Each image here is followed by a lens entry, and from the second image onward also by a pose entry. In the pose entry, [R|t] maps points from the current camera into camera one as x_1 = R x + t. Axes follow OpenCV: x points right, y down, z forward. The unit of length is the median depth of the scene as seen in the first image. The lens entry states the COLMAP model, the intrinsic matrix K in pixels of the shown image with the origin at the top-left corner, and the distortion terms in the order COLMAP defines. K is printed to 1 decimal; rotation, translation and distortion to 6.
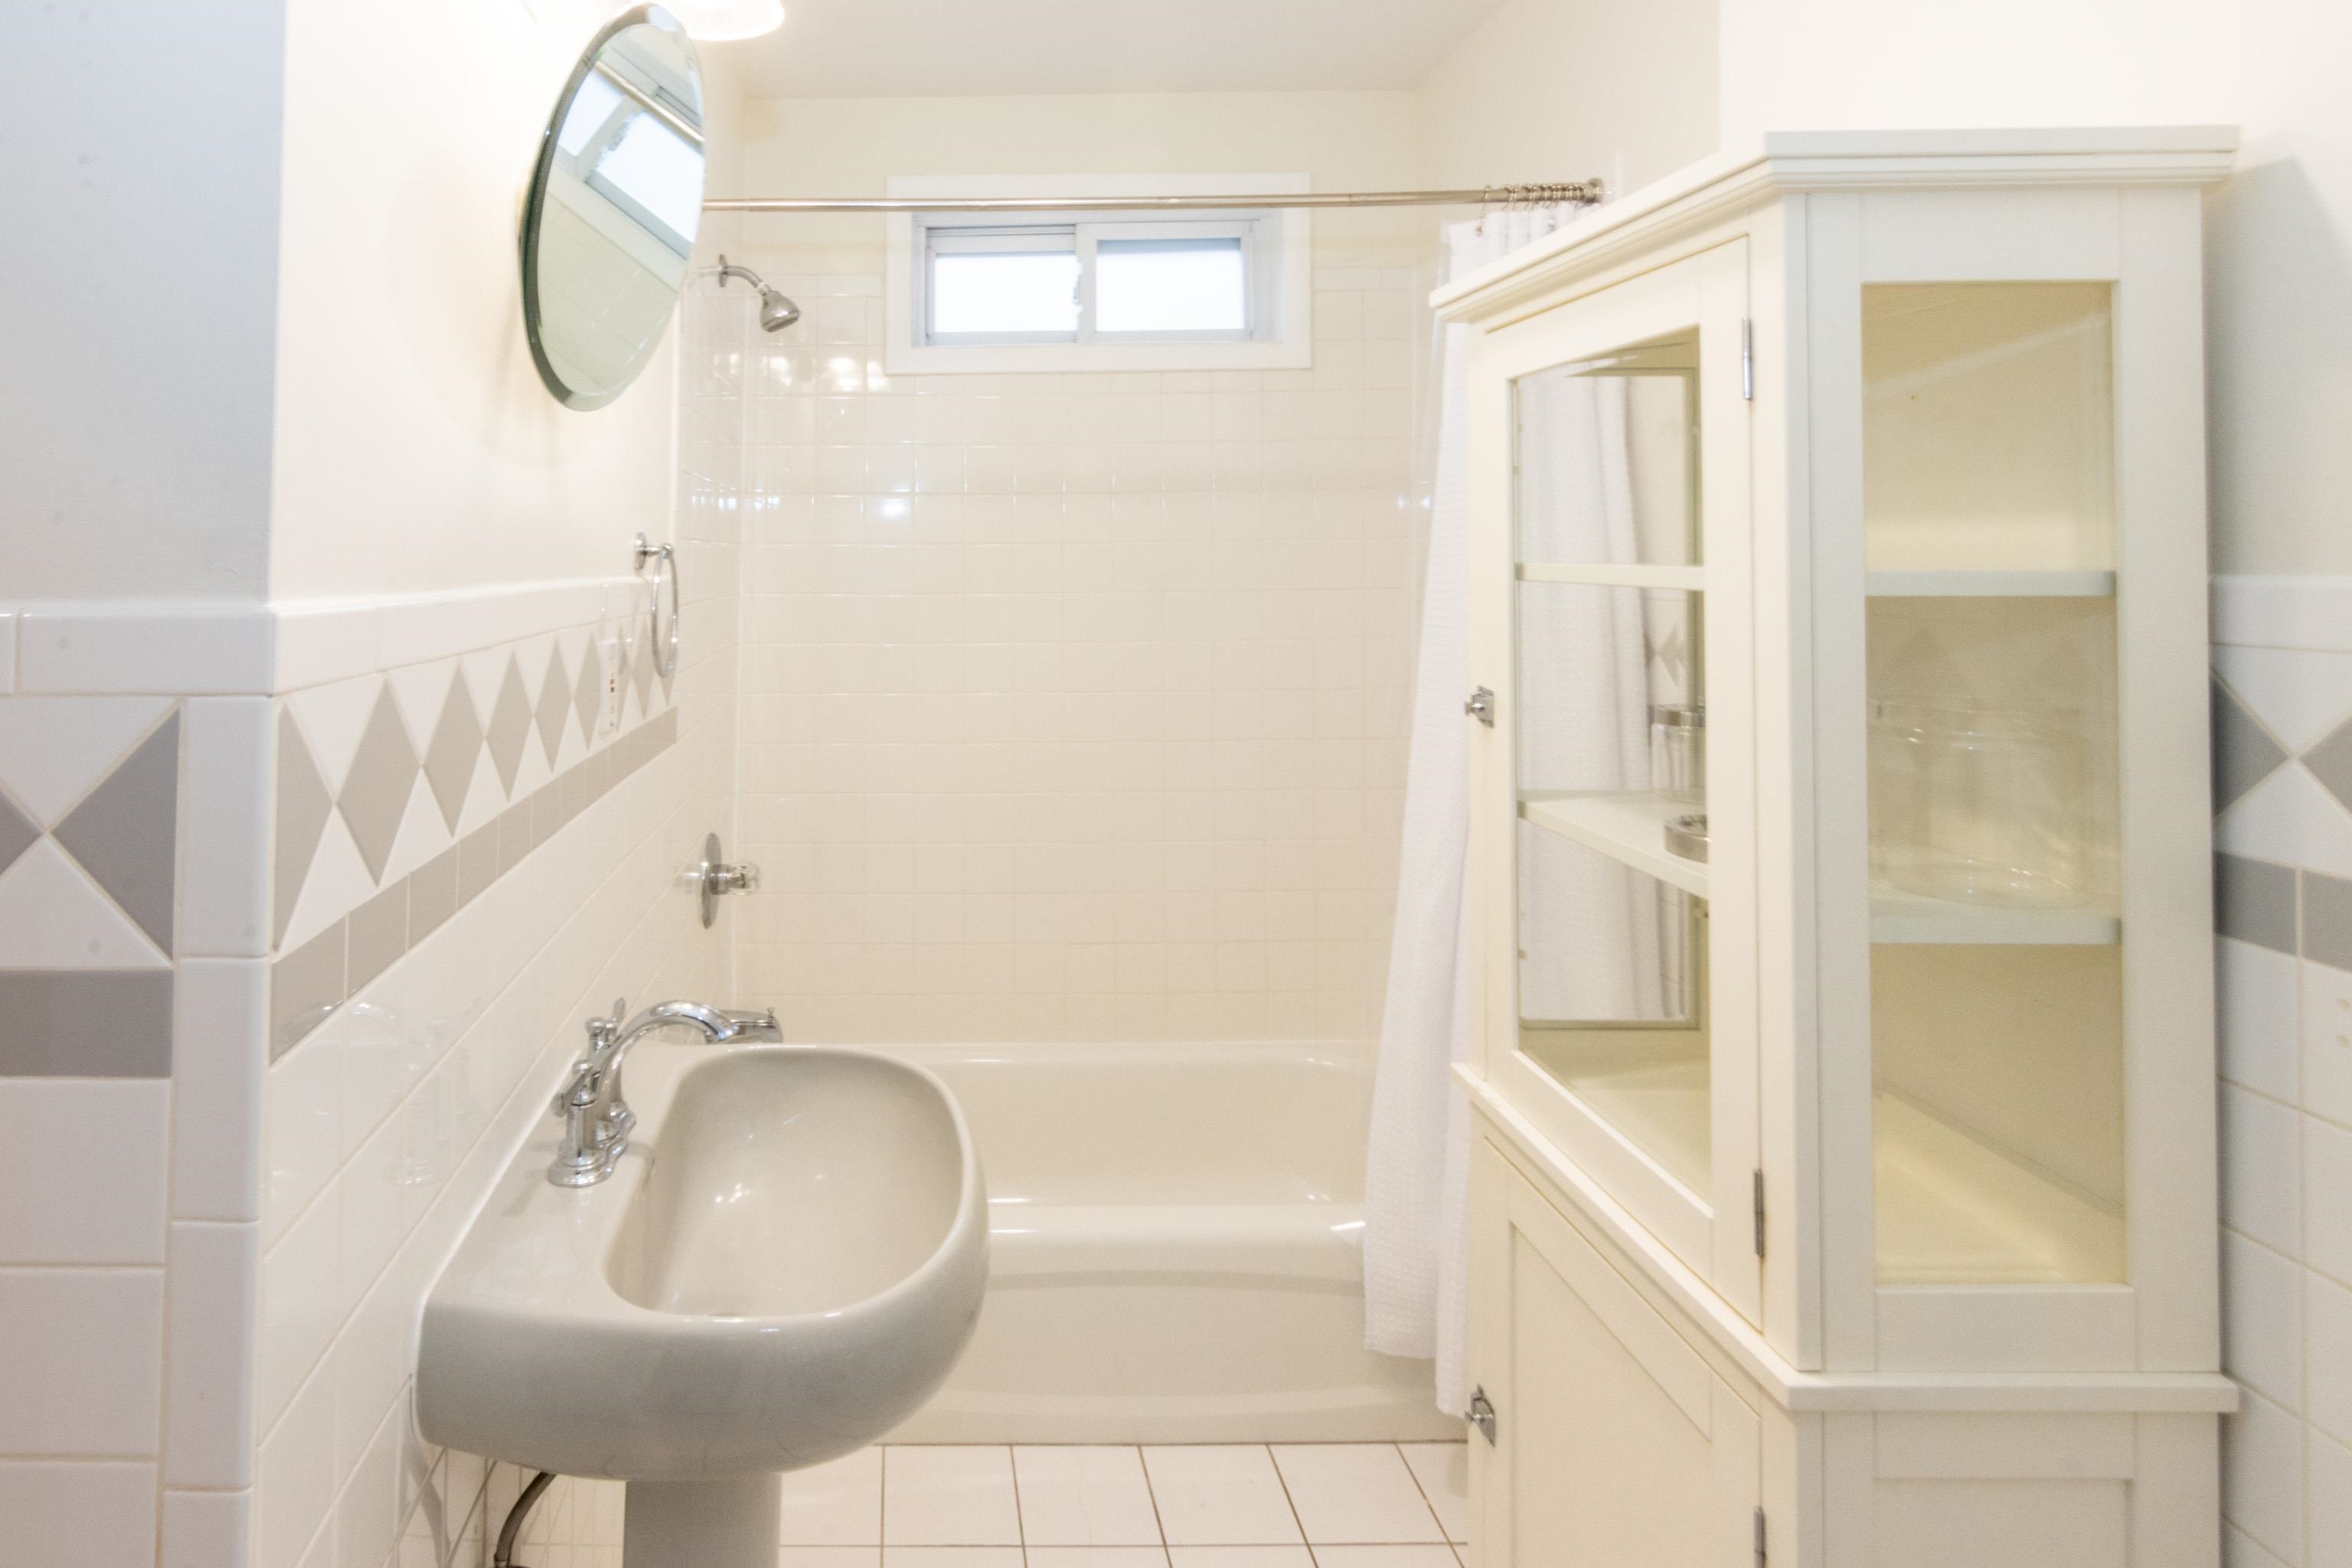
lens RADIAL K [[1266.2, 0, 885.6], [0, 1266.2, 511.1], [0, 0, 1]] dist [-0.001814, -0.002234]
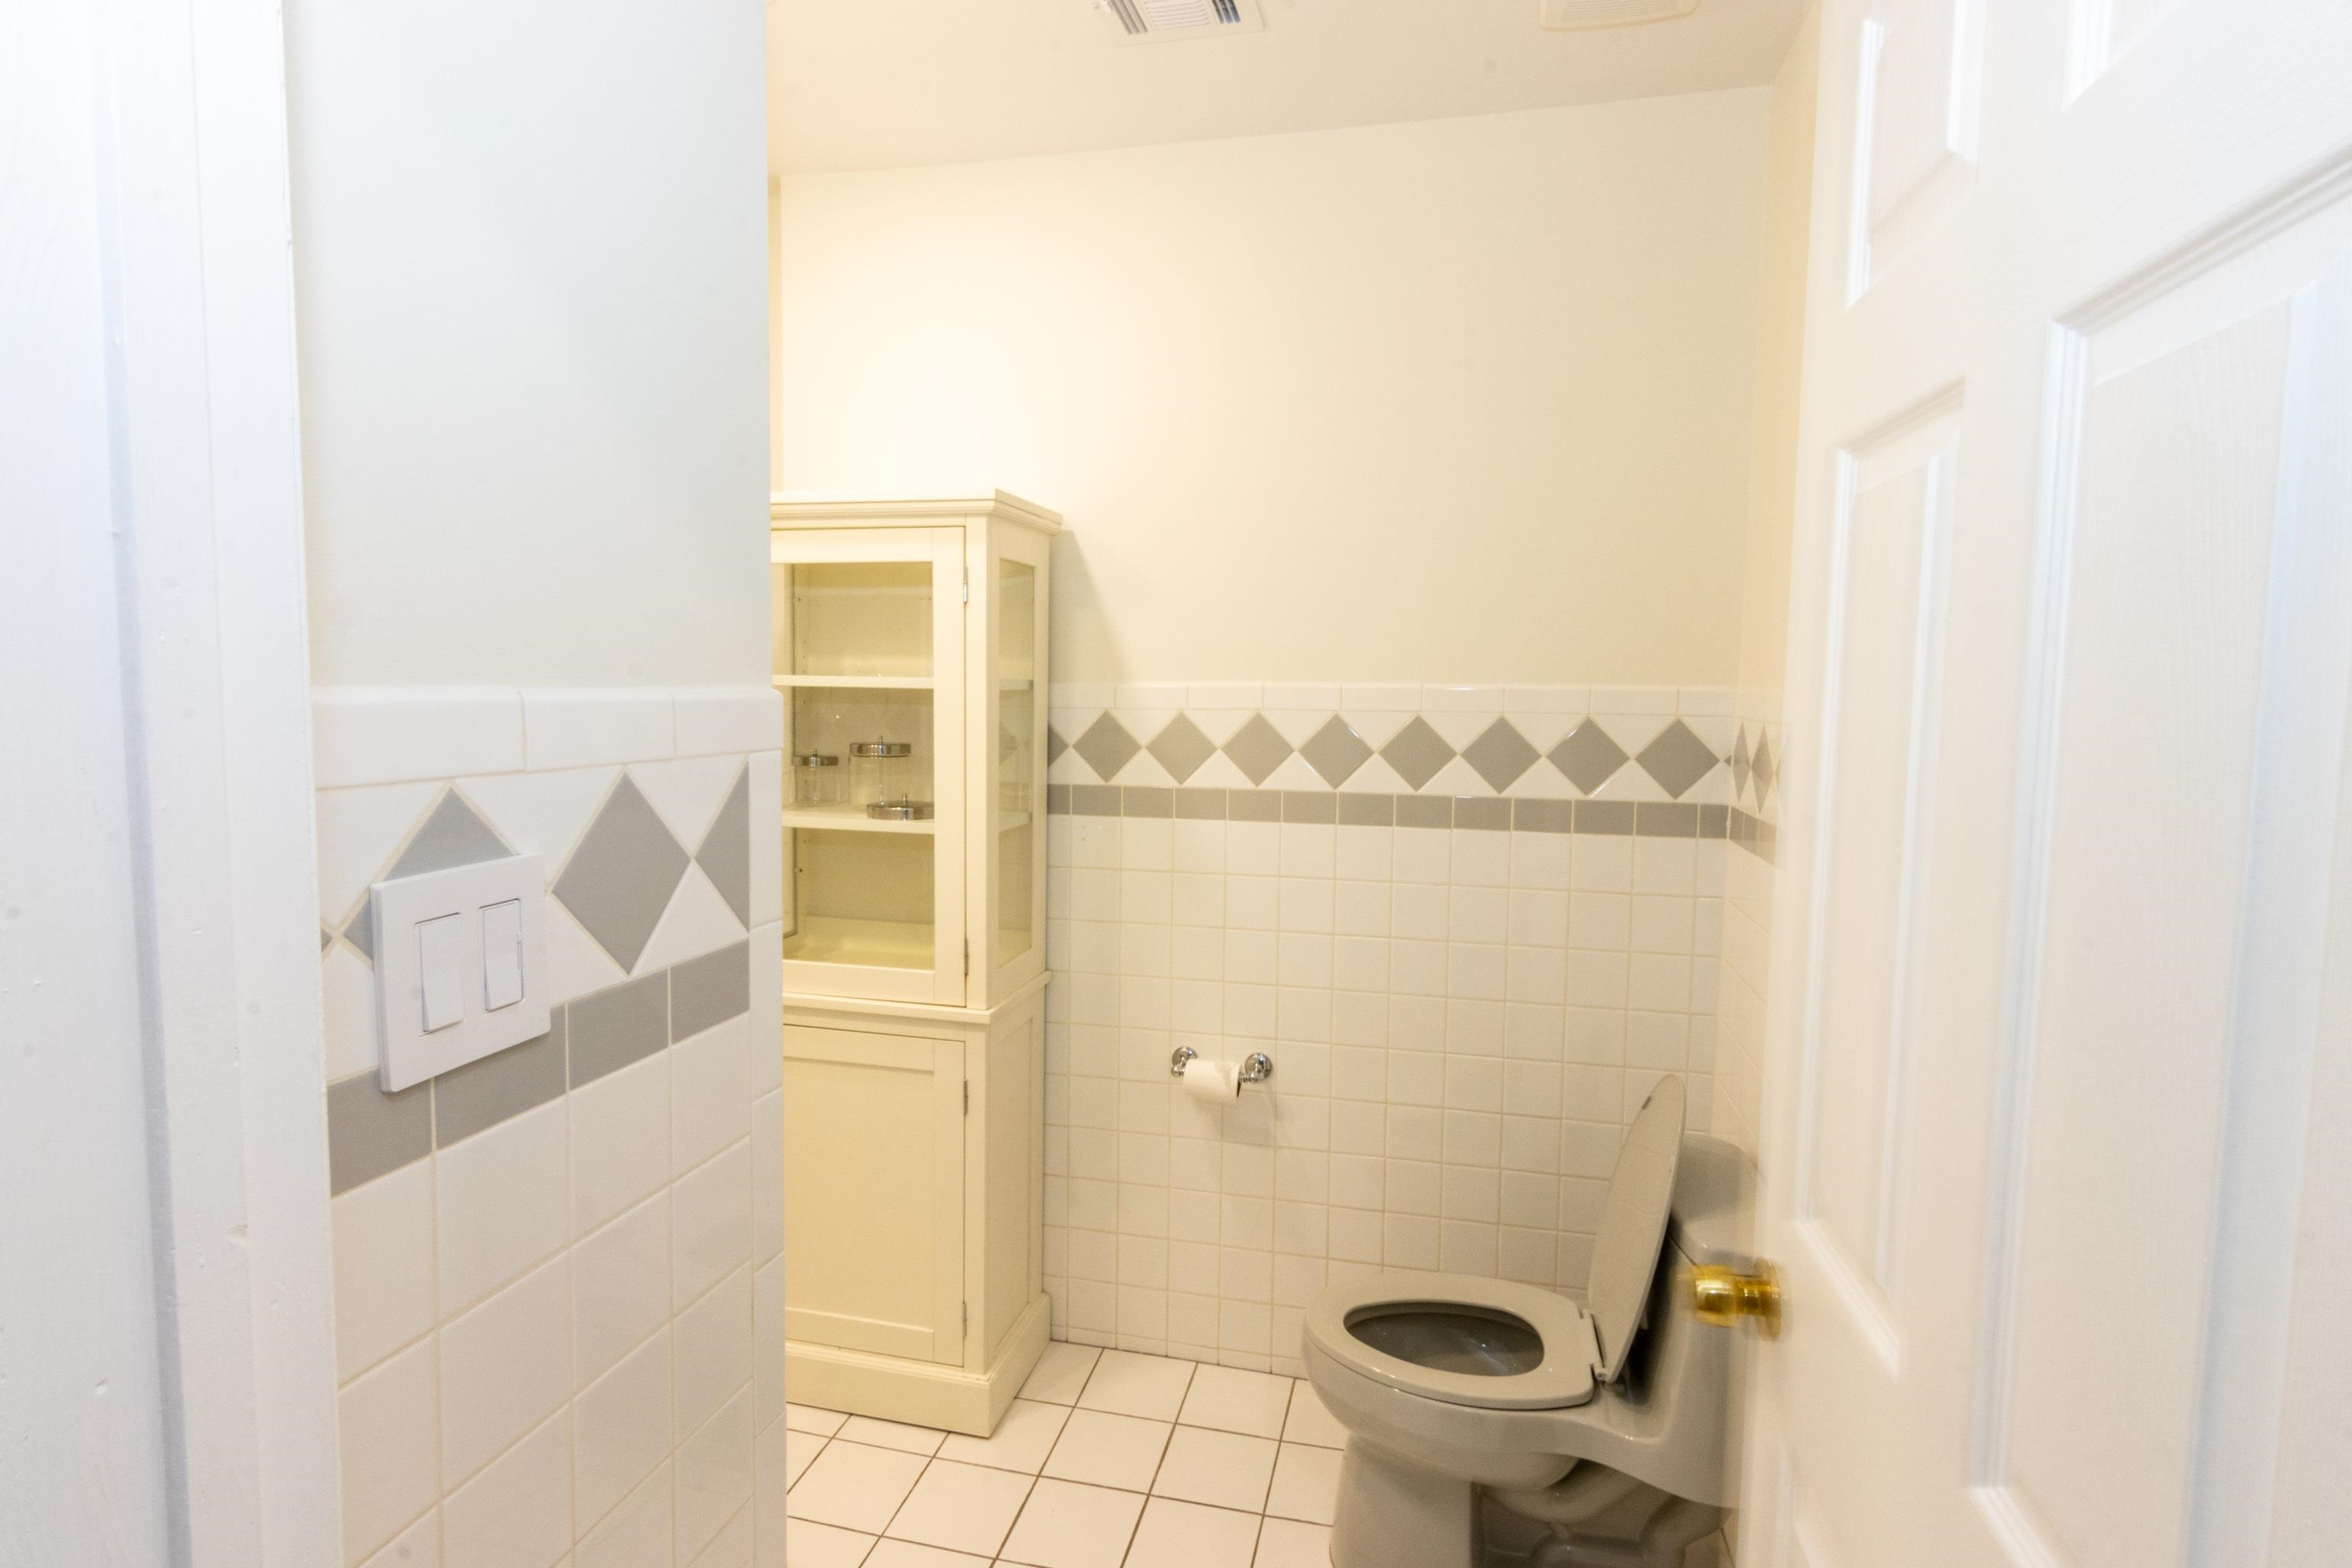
lens RADIAL K [[1181.8, 0, 1189.2], [0, 1181.8, 769.0], [0, 0, 1]] dist [-0.002039, -0.000527]
pose [[0.210888, -0.065943, 0.975283, -1.132791], [-0.045580, 0.995973, 0.077197, 0.023684], [-0.976447, -0.060733, 0.207033, 0.145795]]
